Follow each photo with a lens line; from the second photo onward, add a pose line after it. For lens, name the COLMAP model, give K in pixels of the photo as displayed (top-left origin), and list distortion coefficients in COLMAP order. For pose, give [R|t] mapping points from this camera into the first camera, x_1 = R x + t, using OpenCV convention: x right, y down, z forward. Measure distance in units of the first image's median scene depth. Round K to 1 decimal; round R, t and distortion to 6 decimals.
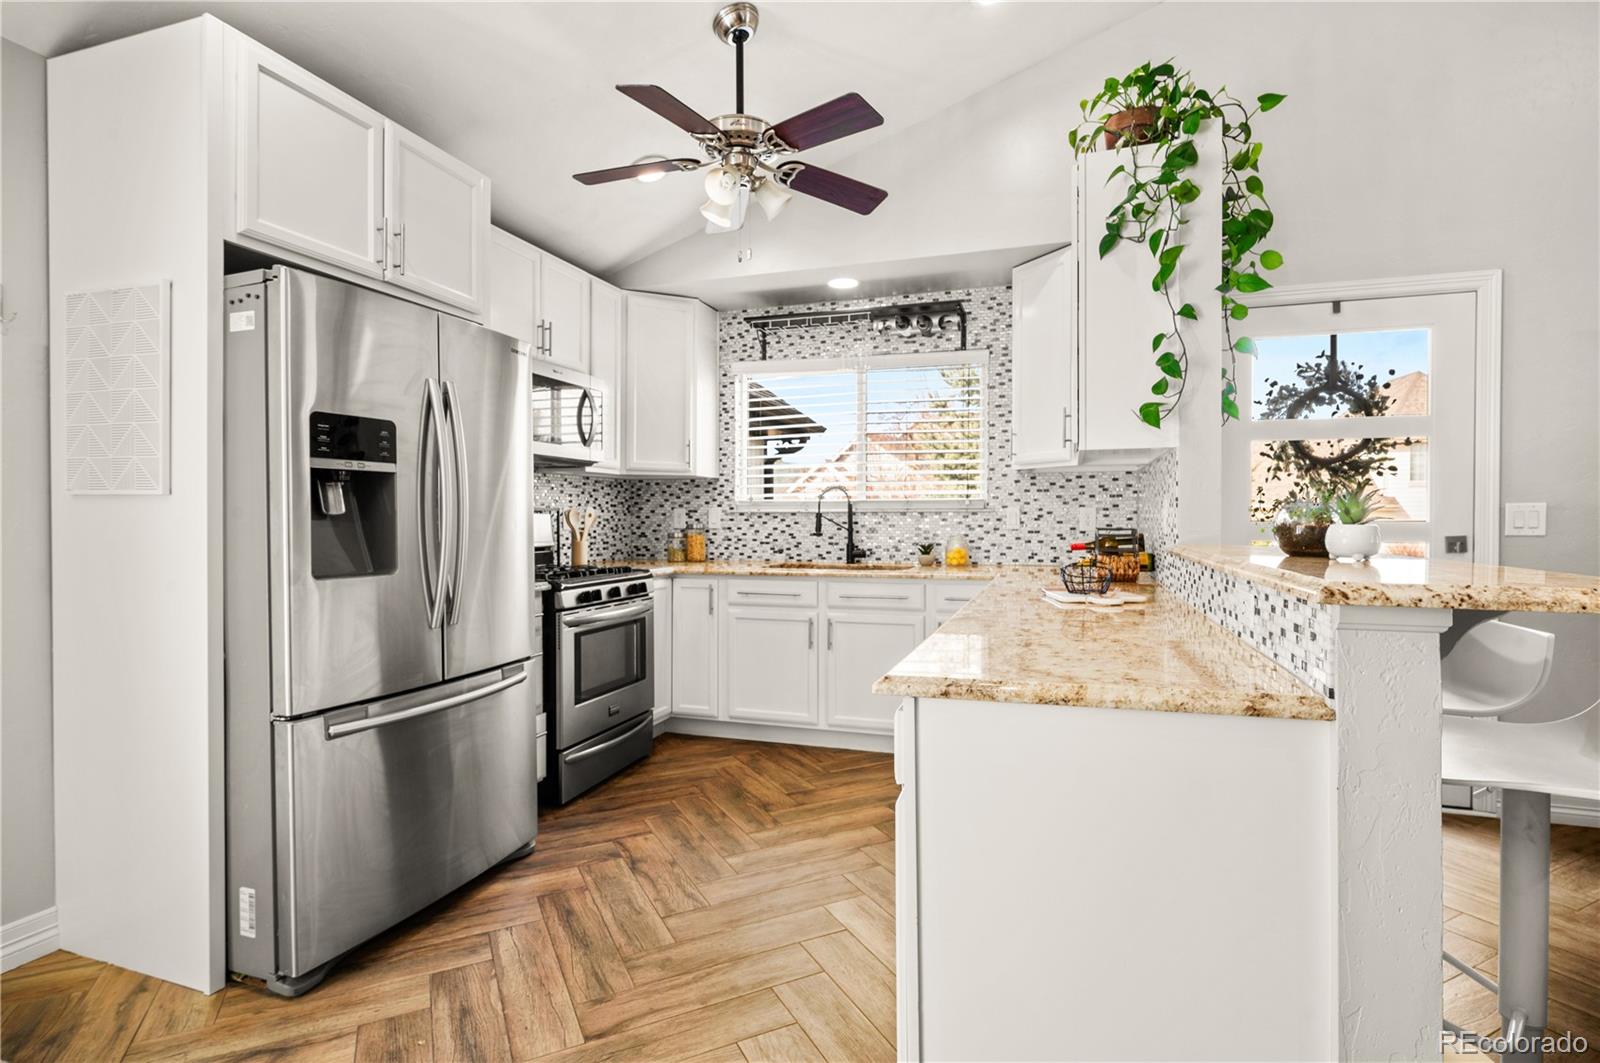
lens RADIAL K [[817.8, 0, 805.0], [0, 817.8, 523.9], [0, 0, 1]] dist [-0.004847, -0.000947]
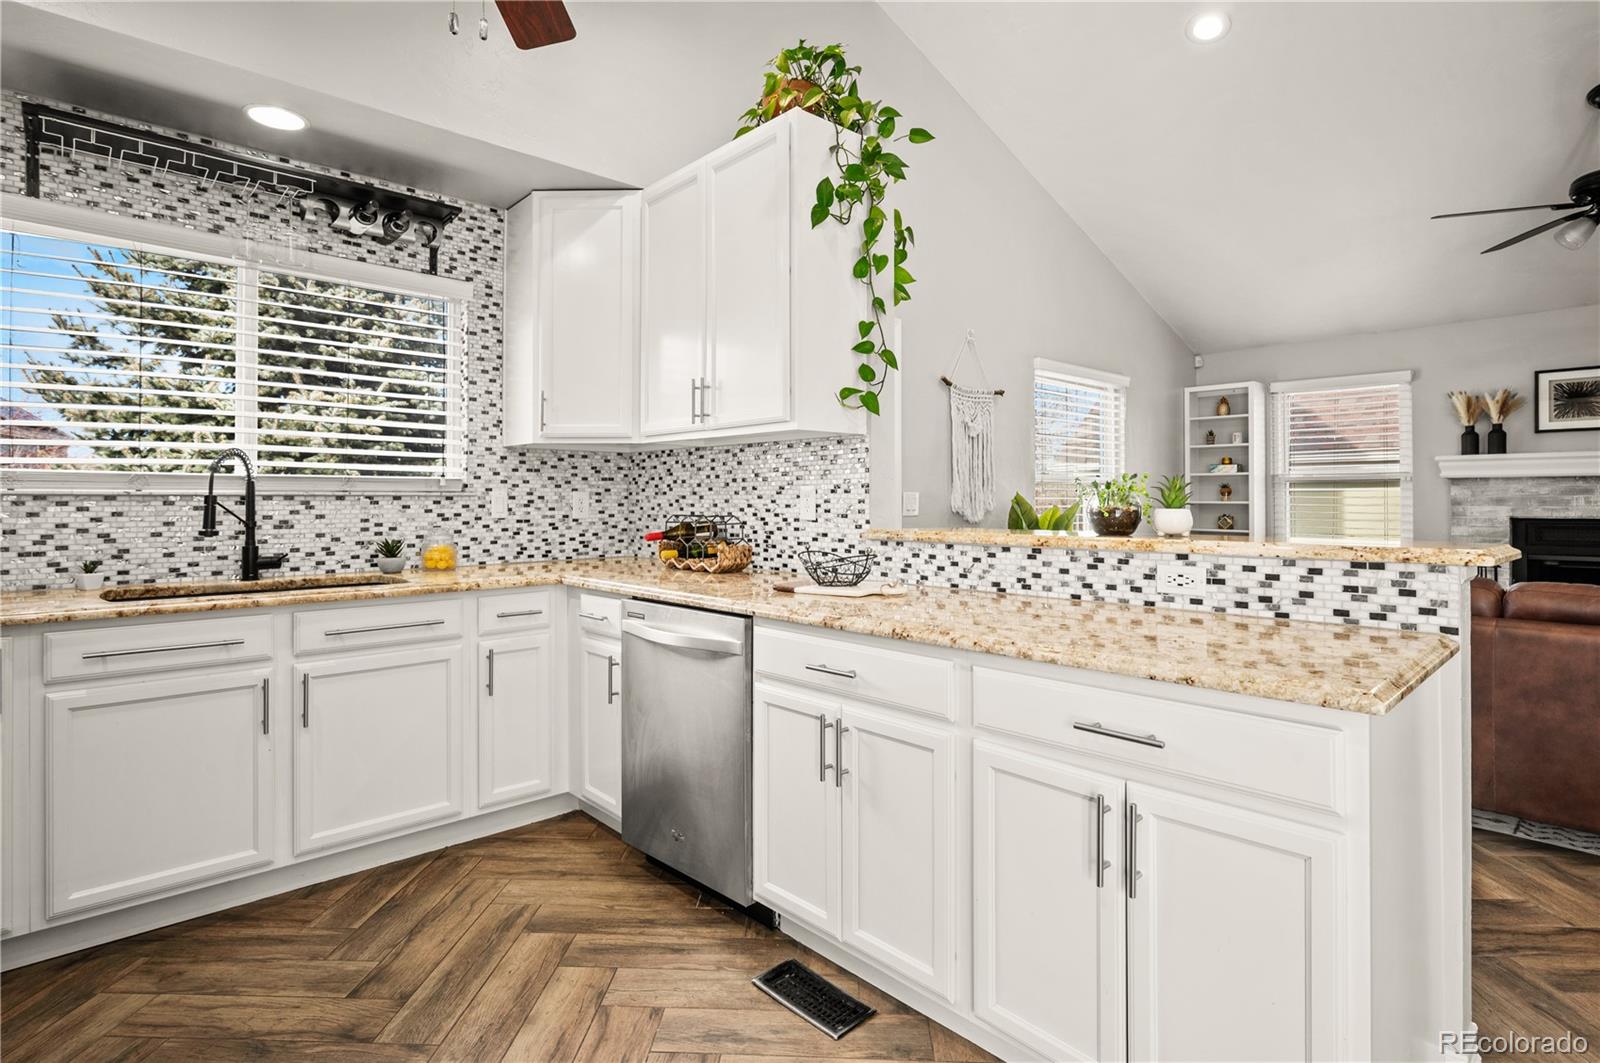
lens RADIAL K [[817.8, 0, 834.0], [0, 817.8, 495.7], [0, 0, 1]] dist [-0.004847, -0.000947]
pose [[0.462238, 0.006003, 0.886735, -0.295530], [0.007038, 0.999921, -0.010438, -0.004805], [-0.886728, 0.011066, 0.462159, 0.355175]]
